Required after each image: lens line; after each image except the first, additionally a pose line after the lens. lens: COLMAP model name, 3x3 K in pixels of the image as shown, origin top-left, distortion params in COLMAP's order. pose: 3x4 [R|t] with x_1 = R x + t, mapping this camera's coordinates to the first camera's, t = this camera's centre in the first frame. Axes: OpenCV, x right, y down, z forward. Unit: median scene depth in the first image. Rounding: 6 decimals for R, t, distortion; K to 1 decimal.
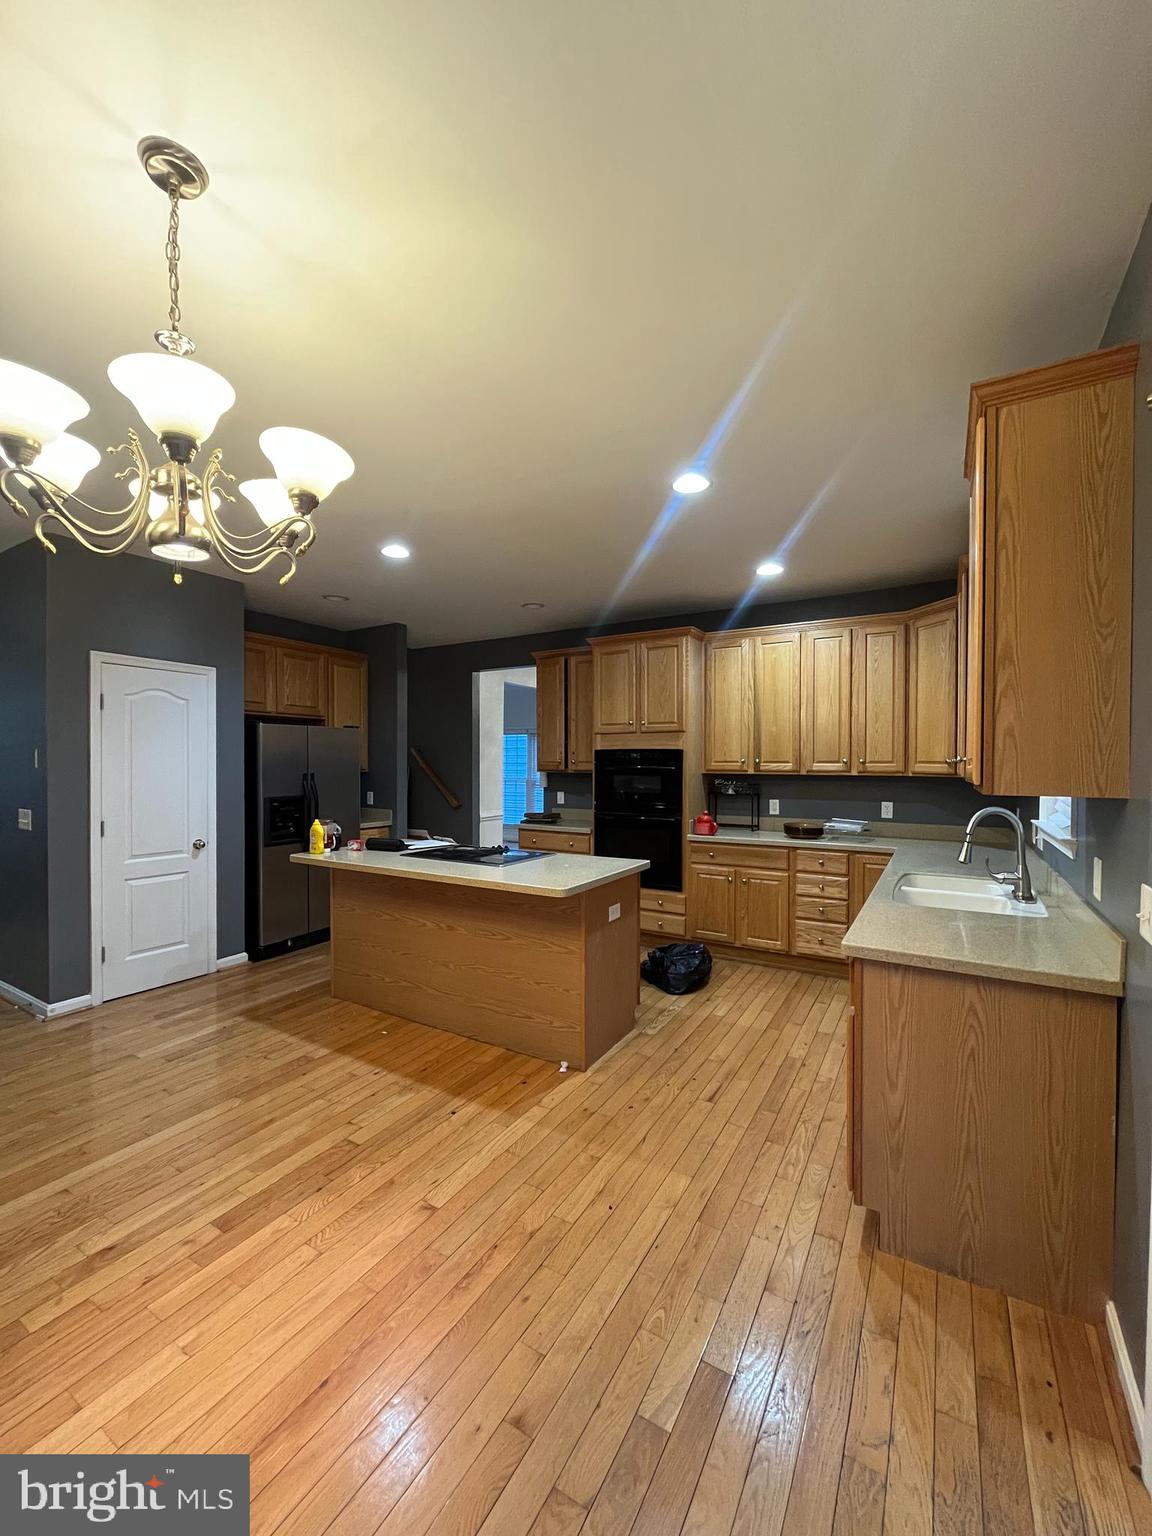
lens RADIAL K [[618.0, 0, 576.0], [0, 618.0, 768.0], [0, 0, 1]] dist [-0.002469, 0.000024]
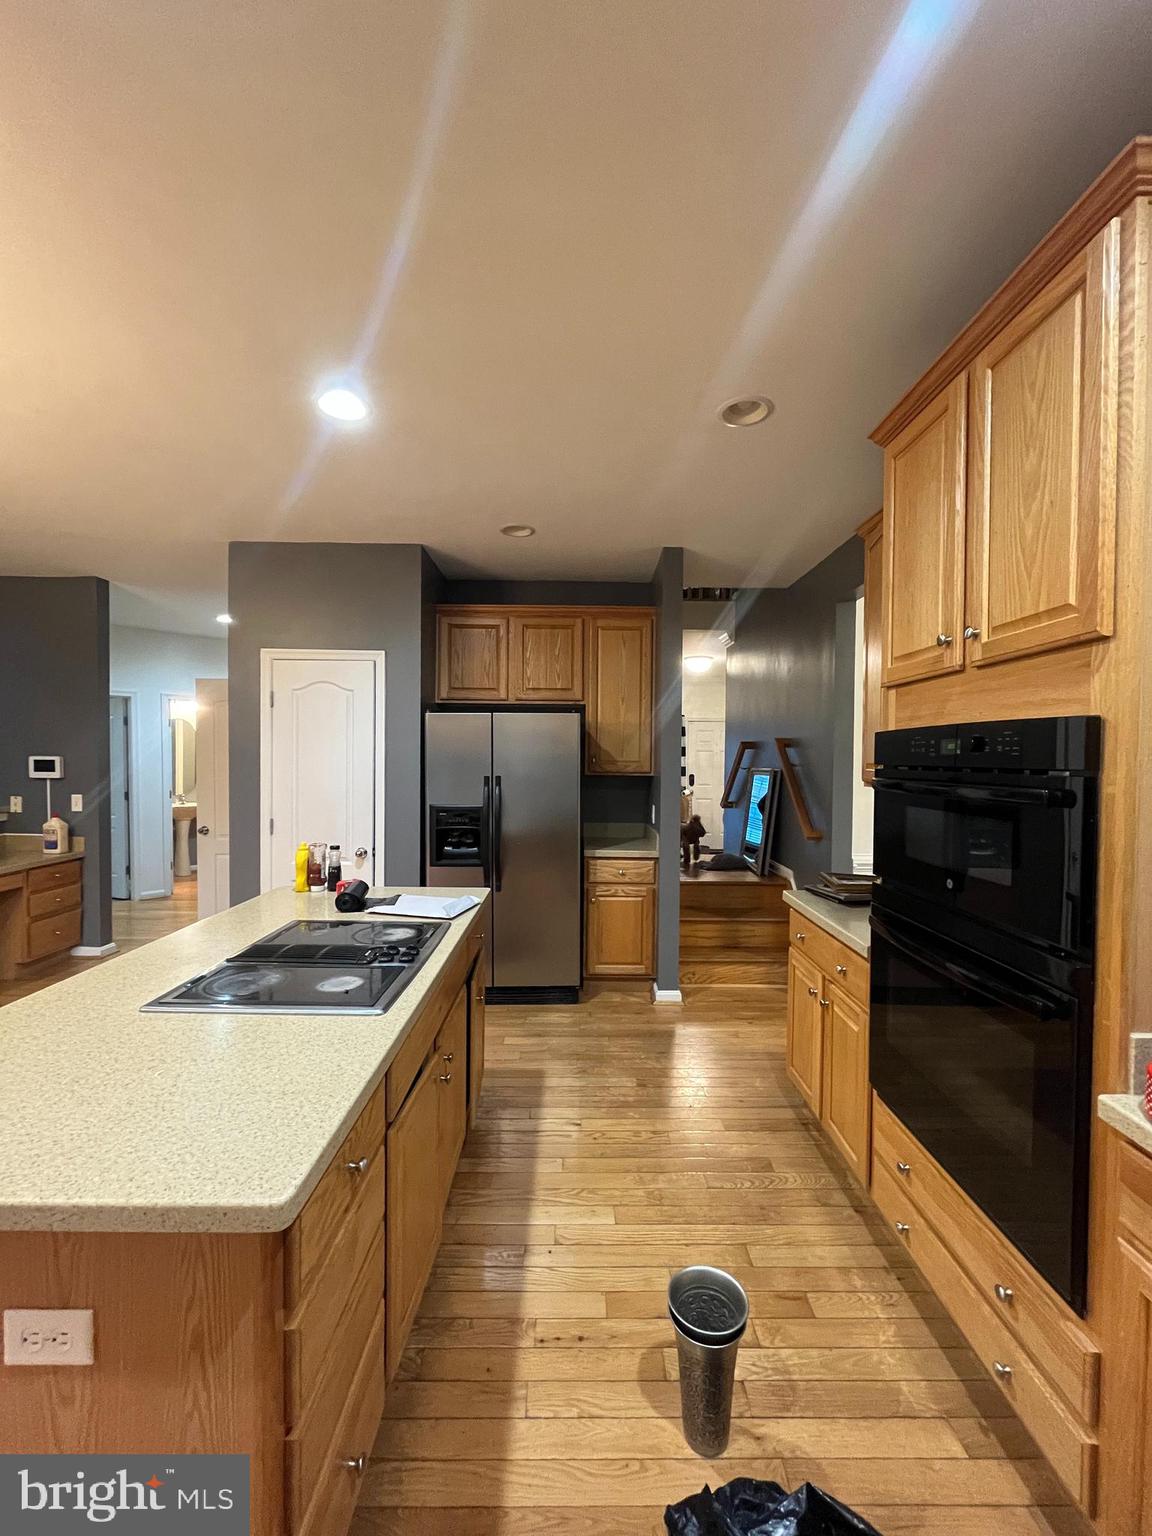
lens RADIAL K [[618.0, 0, 576.0], [0, 618.0, 768.0], [0, 0, 1]] dist [-0.002469, 0.000024]
pose [[0.515863, 0.015480, -0.856531, 0.261624], [-0.017240, 0.999822, 0.007686, -0.008805], [0.856497, 0.010802, 0.516038, 0.692448]]
